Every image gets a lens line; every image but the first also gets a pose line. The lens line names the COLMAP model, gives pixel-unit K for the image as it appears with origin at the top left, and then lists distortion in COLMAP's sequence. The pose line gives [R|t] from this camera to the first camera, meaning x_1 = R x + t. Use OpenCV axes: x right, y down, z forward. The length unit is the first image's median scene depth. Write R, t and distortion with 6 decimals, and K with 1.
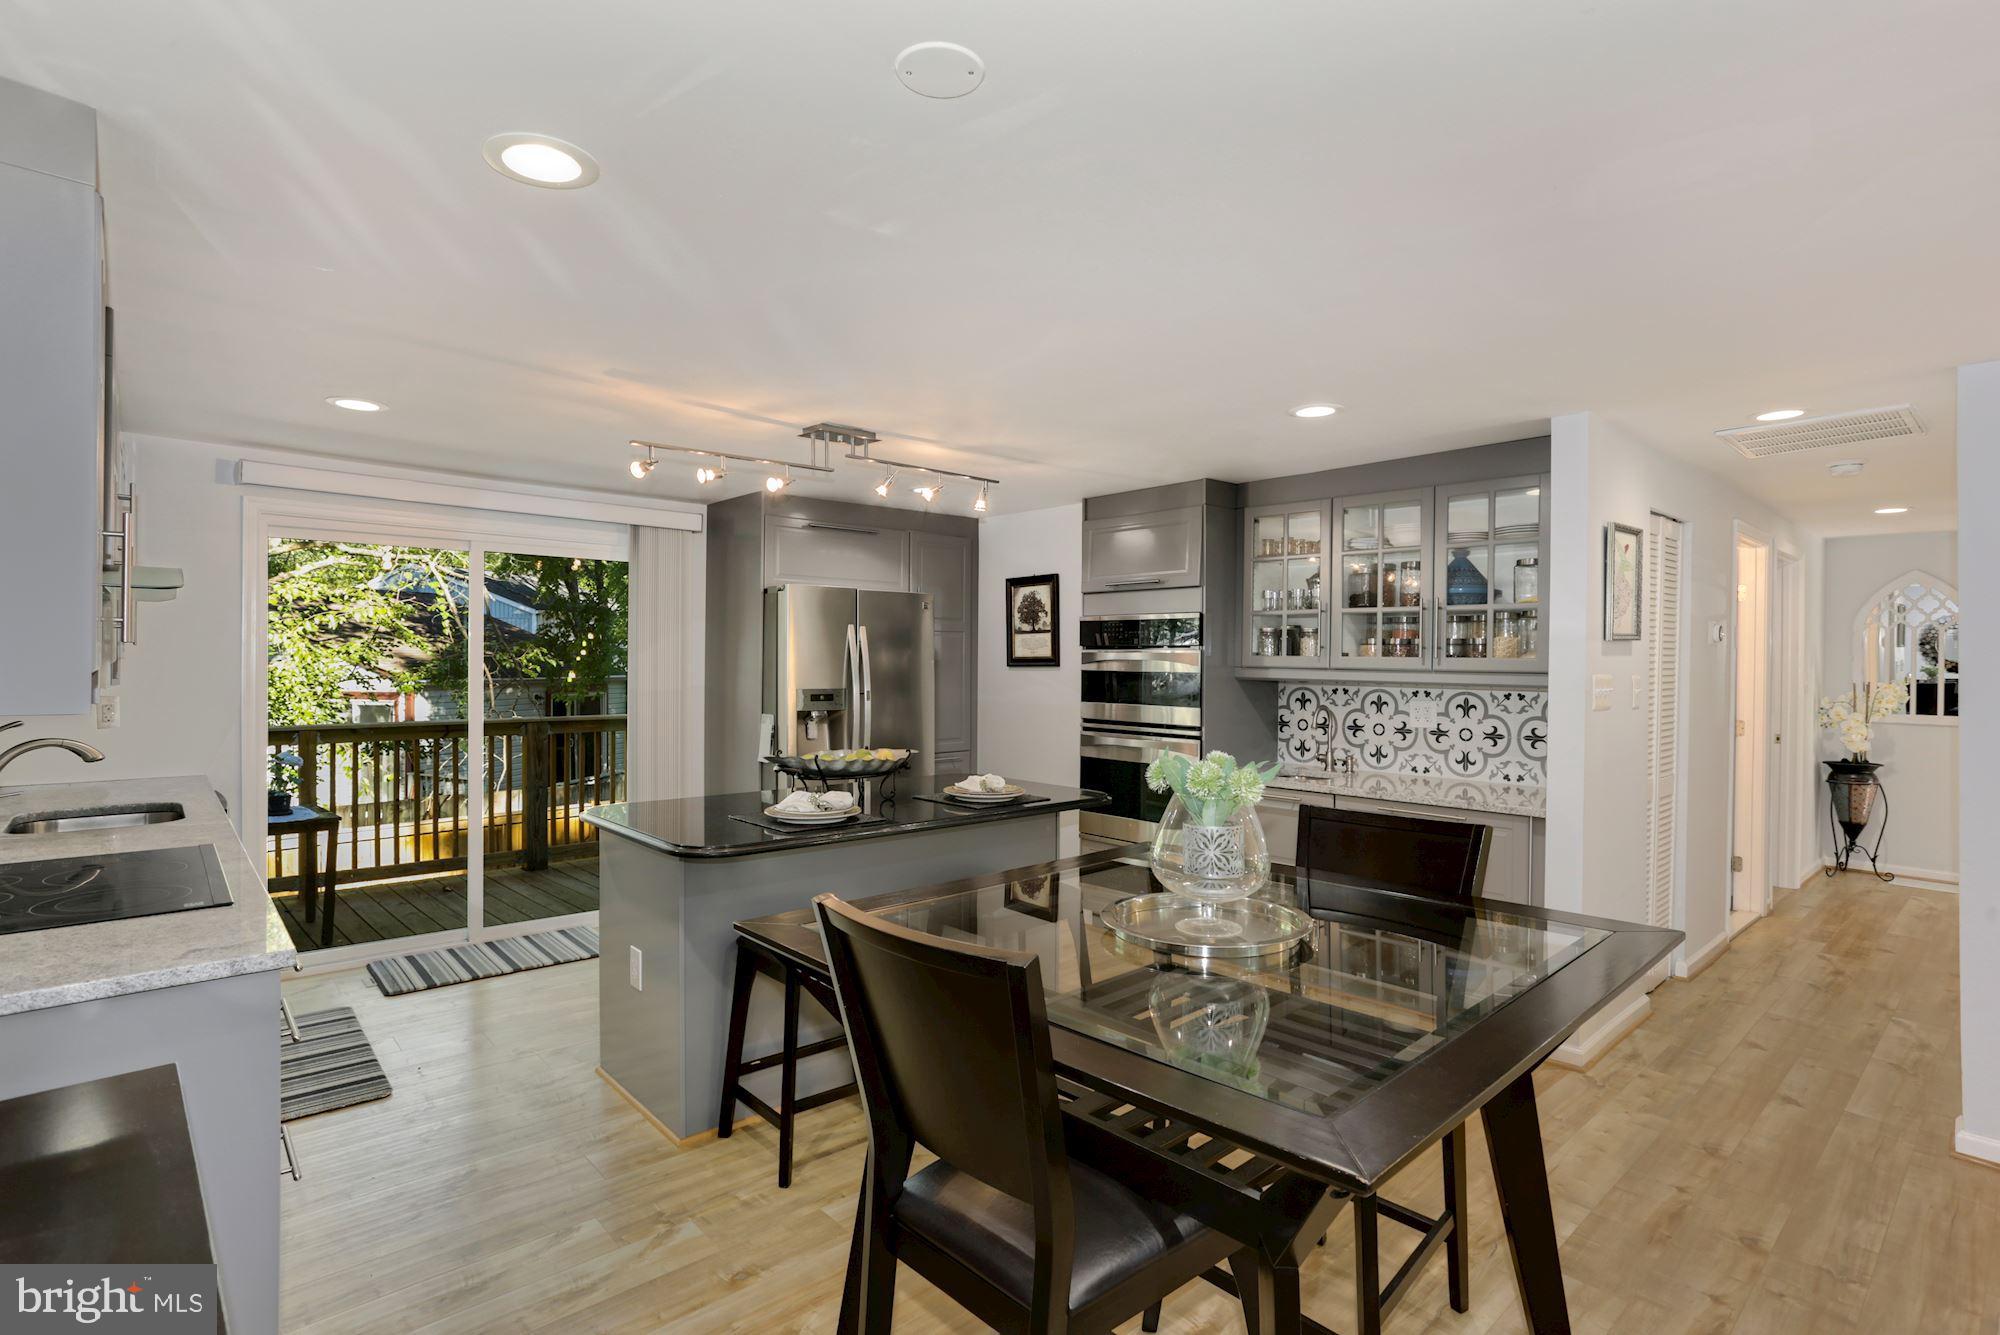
lens RADIAL K [[971.1, 0, 987.6], [0, 971.1, 659.9], [0, 0, 1]] dist [-0.064275, 0.045539]
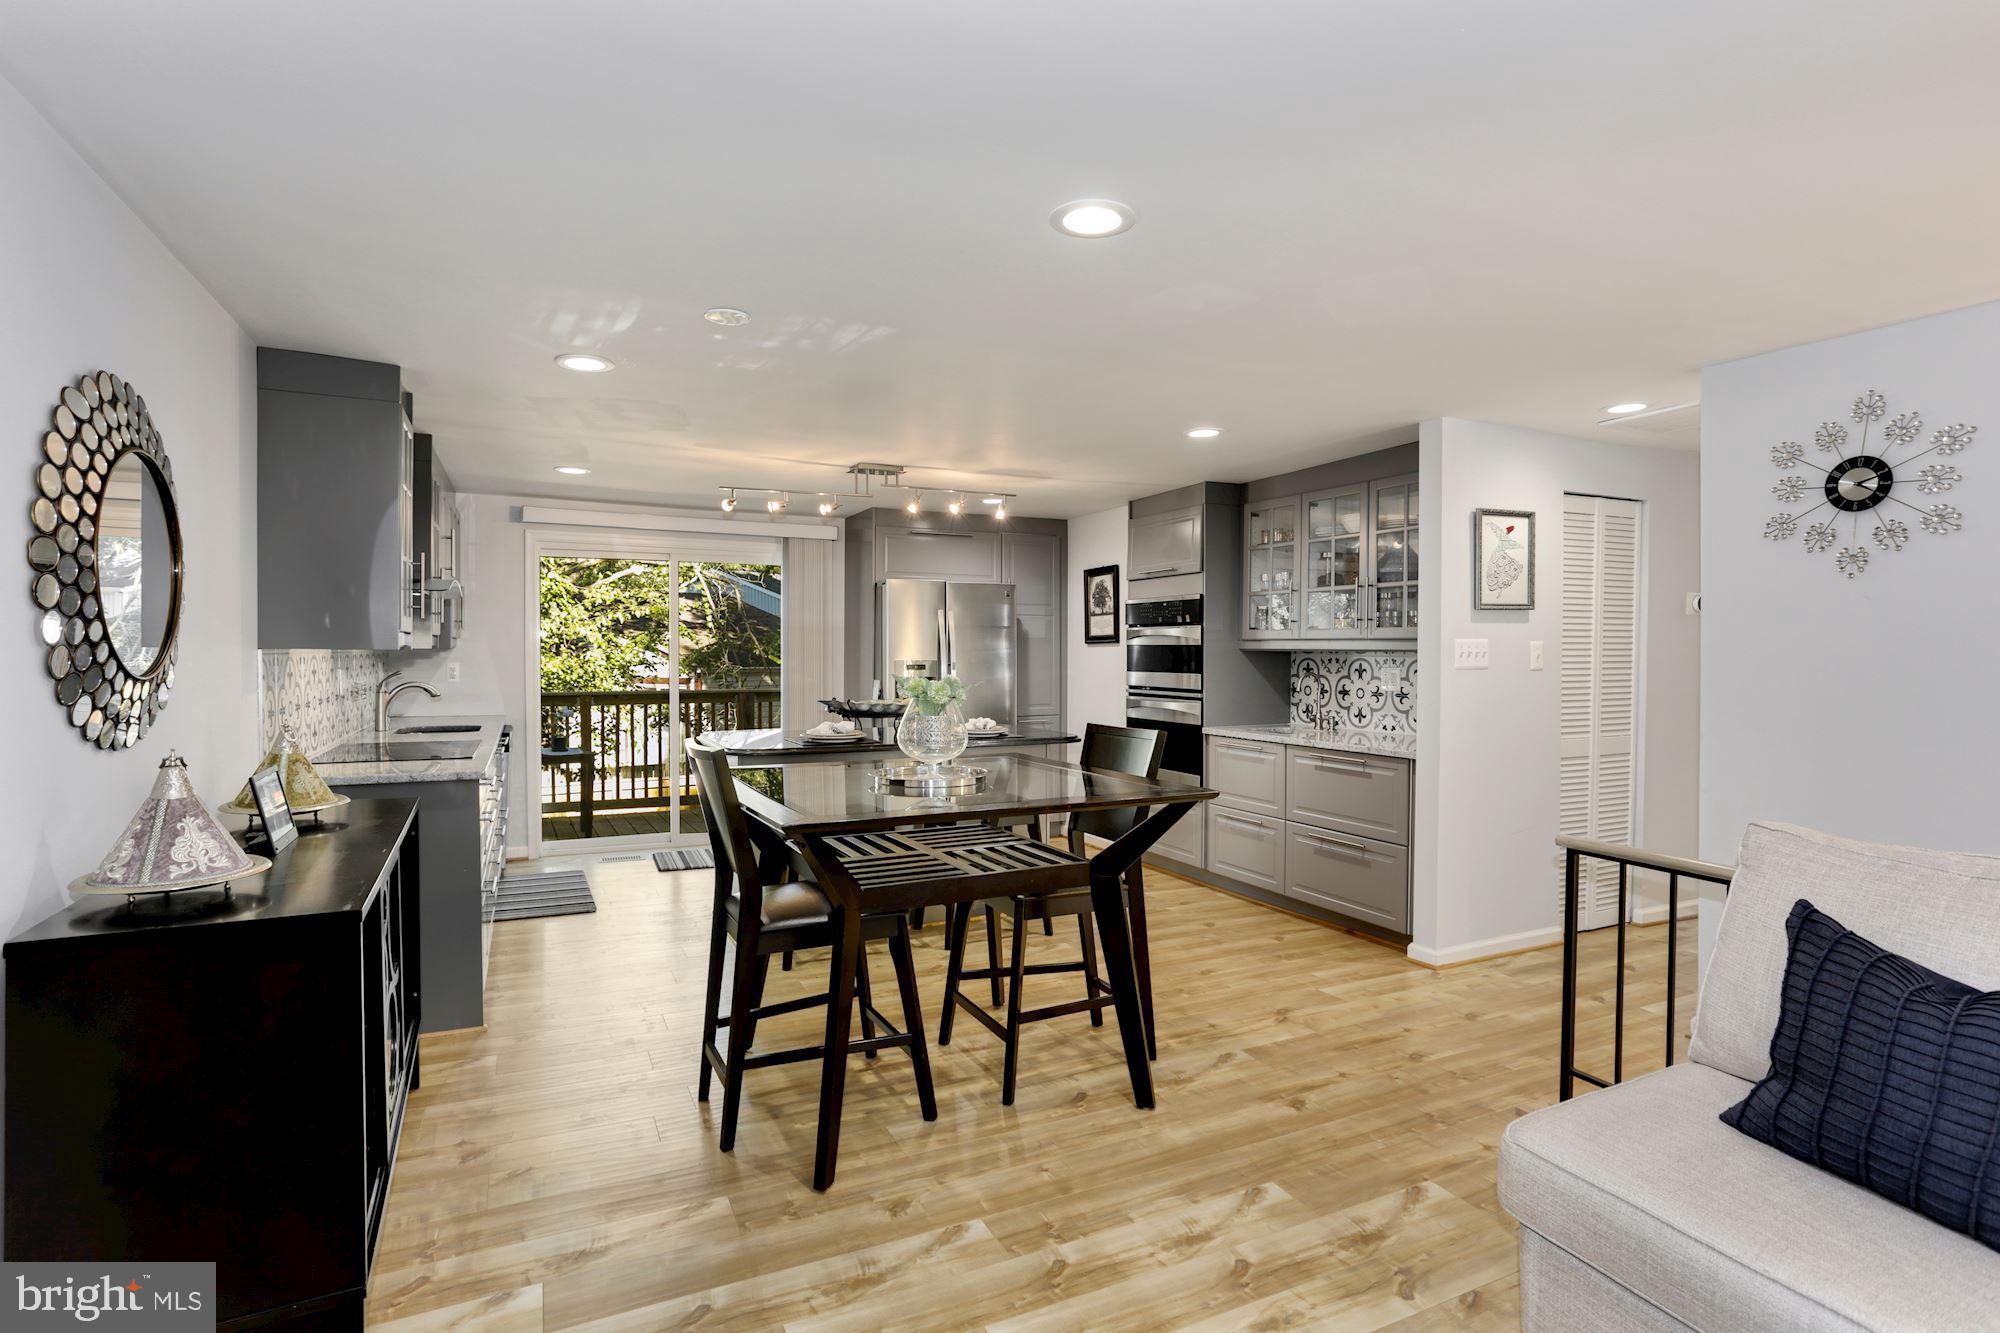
lens RADIAL K [[986.8, 0, 990.9], [0, 986.8, 661.5], [0, 0, 1]] dist [-0.057023, 0.000364]
pose [[0.958821, -0.002340, -0.284003, 0.316773], [0.004407, 0.999968, 0.006641, 0.024823], [0.283979, -0.007619, 0.958800, -0.237442]]
